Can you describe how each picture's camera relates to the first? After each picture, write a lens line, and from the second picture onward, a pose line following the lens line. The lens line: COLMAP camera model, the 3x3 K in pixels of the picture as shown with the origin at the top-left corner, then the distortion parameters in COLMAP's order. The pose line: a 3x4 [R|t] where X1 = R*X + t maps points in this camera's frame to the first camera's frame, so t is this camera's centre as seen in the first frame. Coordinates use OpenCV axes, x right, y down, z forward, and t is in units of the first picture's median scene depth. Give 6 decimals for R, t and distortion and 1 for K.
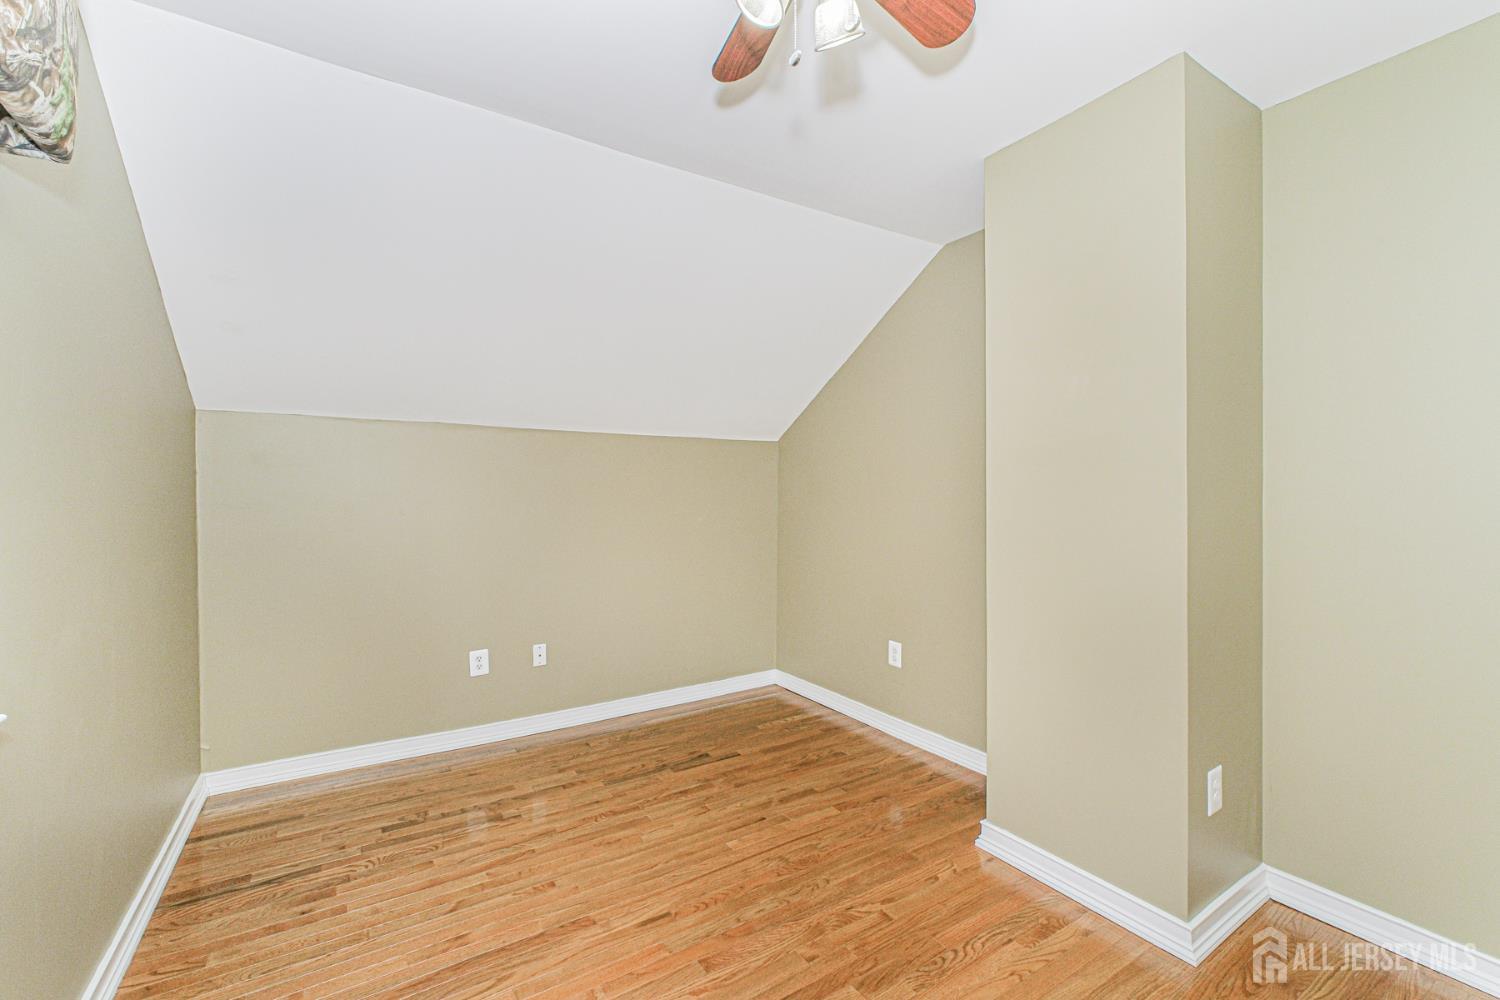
lens RADIAL K [[631.6, 0, 748.3], [0, 631.6, 496.2], [0, 0, 1]] dist [0.000081, -0.000728]
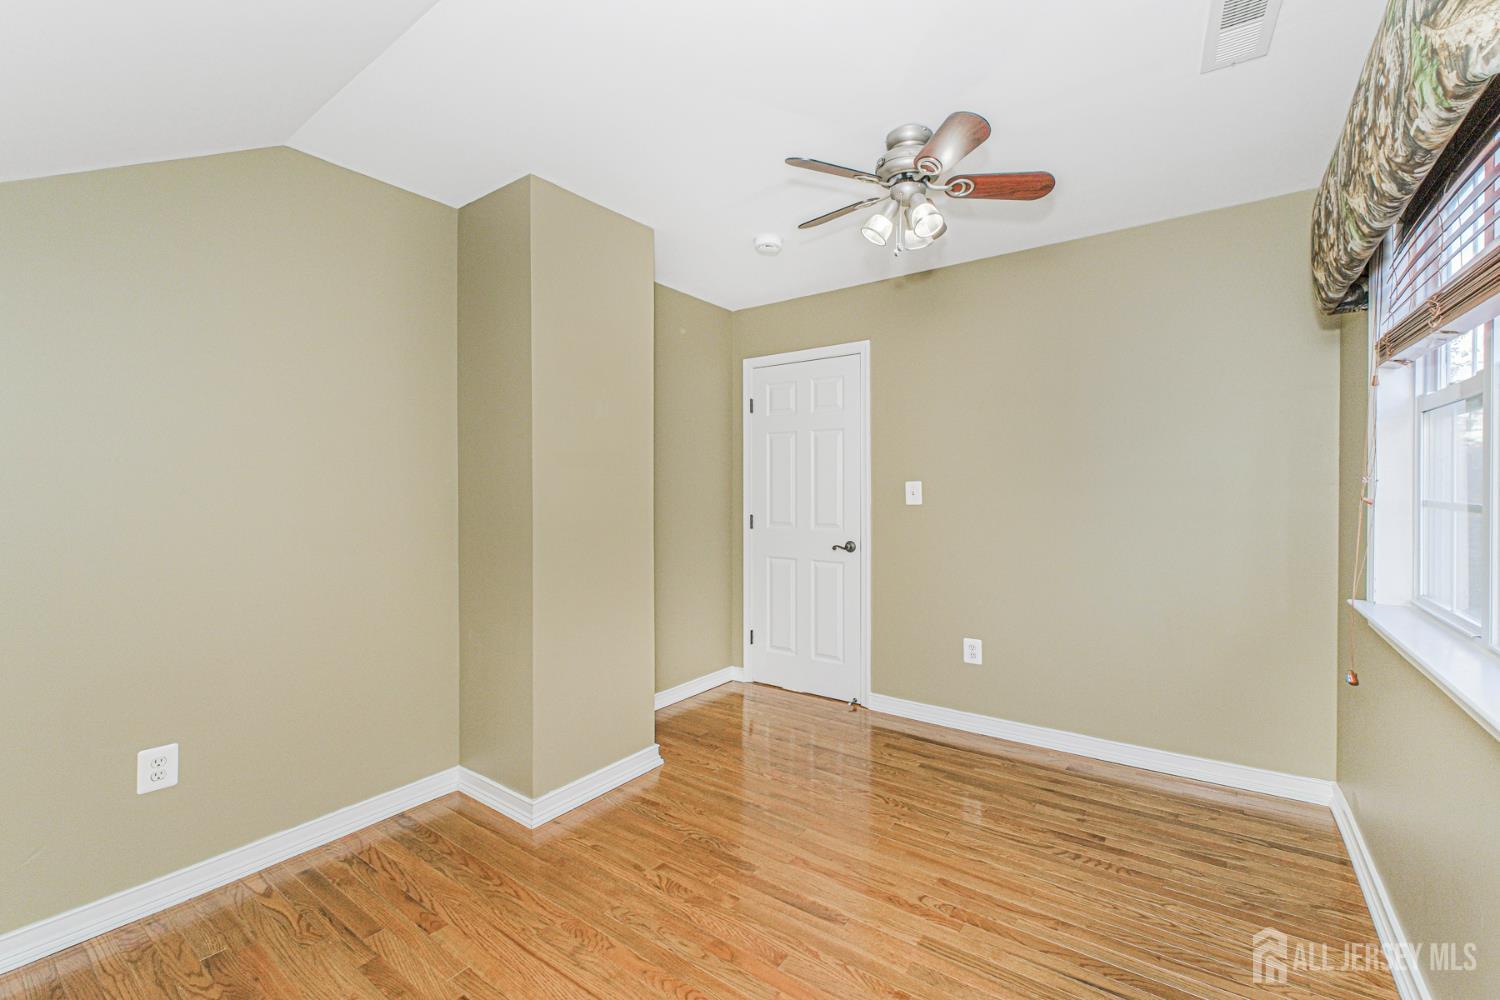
lens RADIAL K [[631.6, 0, 750.8], [0, 631.6, 494.8], [0, 0, 1]] dist [0.000081, -0.000728]
pose [[-0.351111, -0.009022, 0.936290, -0.748514], [0.007919, 0.999889, 0.012605, -0.001466], [-0.936300, 0.011840, -0.351001, 1.060027]]
